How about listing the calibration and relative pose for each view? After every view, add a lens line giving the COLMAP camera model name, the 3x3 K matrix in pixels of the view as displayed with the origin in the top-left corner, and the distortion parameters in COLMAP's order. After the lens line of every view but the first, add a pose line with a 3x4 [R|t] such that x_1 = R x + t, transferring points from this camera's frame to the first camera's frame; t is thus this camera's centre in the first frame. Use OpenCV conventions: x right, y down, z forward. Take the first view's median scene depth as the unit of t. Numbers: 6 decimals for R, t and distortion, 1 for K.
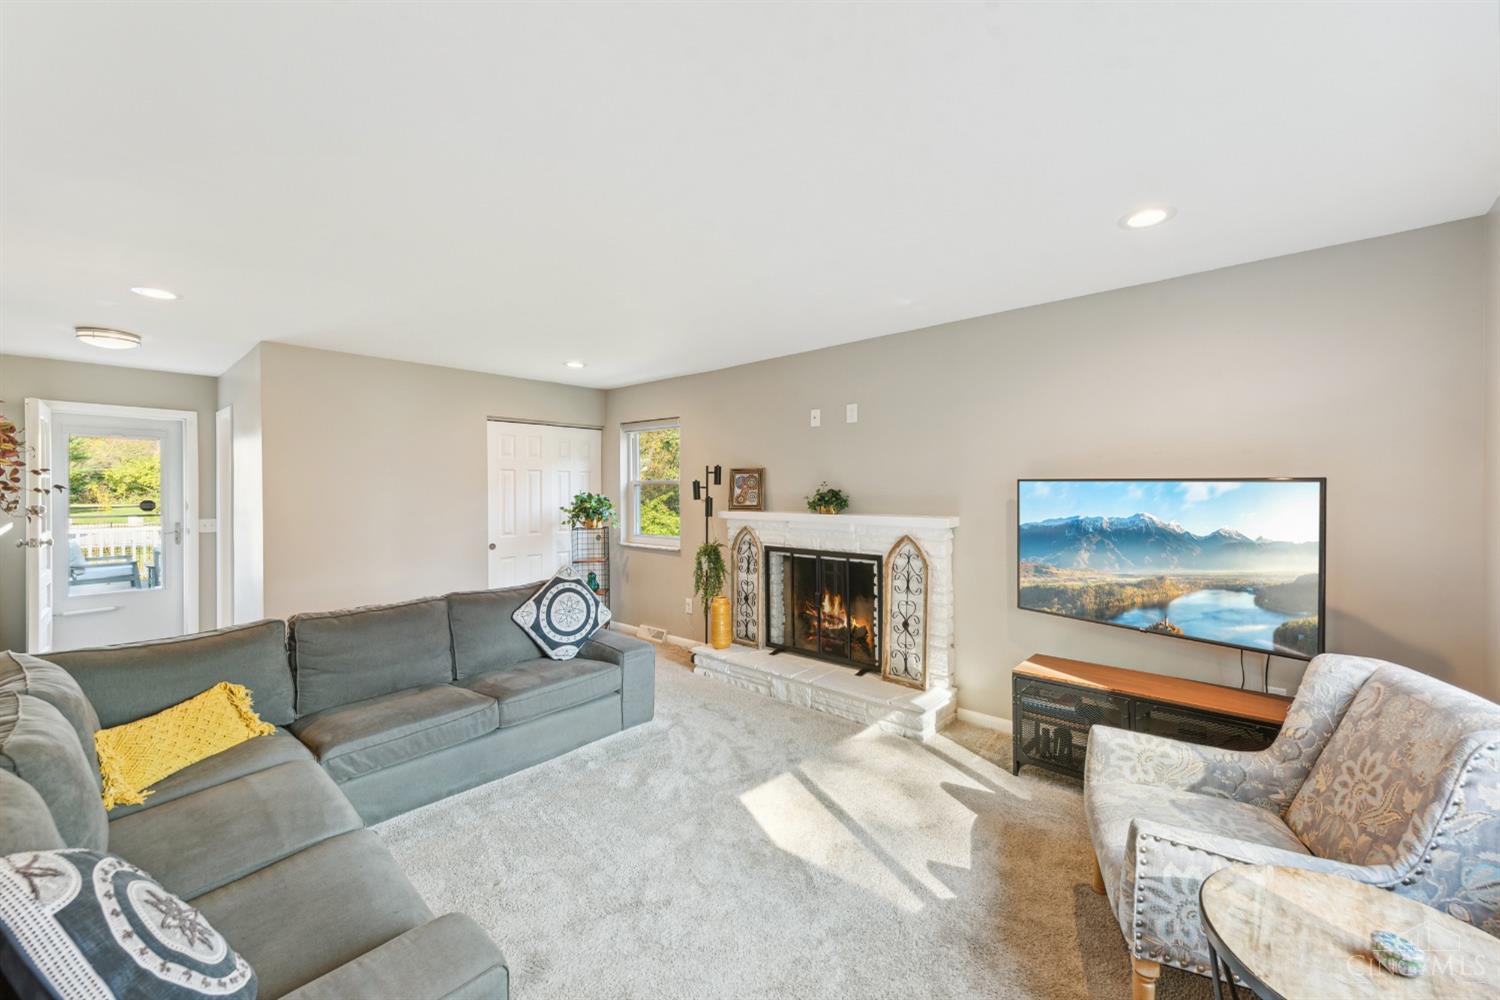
lens RADIAL K [[588.0, 0, 758.3], [0, 588.0, 501.5], [0, 0, 1]] dist [0.012734, -0.000109]
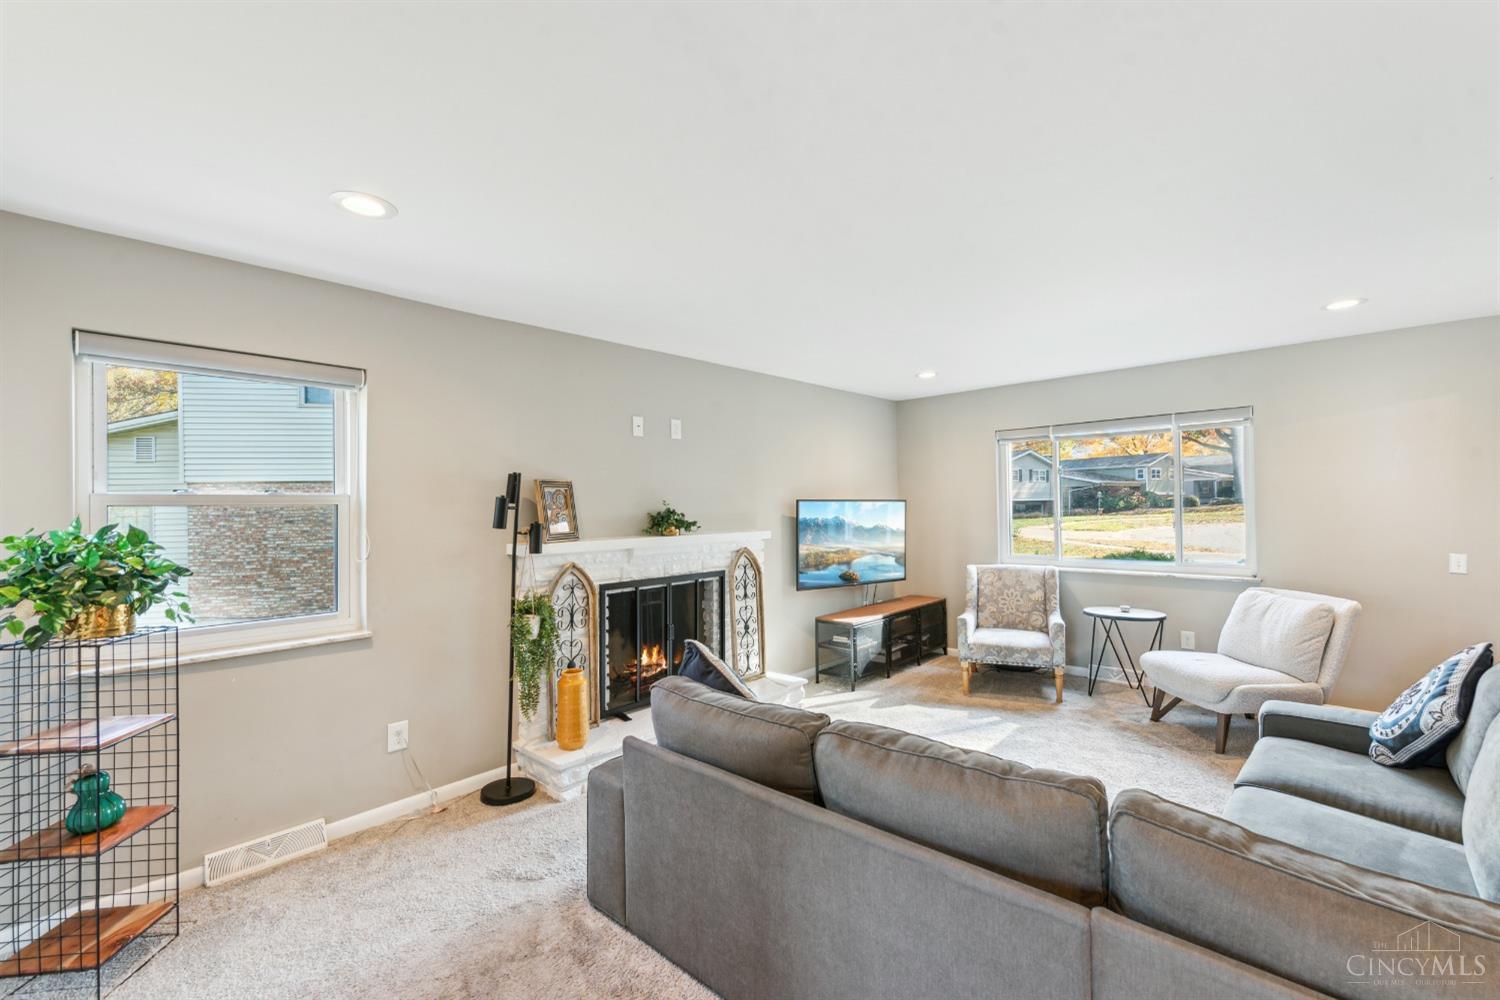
lens RADIAL K [[609.8, 0, 755.0], [0, 609.8, 507.1], [0, 0, 1]] dist [0.007459, -0.000407]
pose [[0.021756, 0.000720, 0.999763, -0.915857], [0.035704, 0.999361, -0.001497, -0.019297], [-0.999126, 0.035729, 0.021717, 0.942443]]
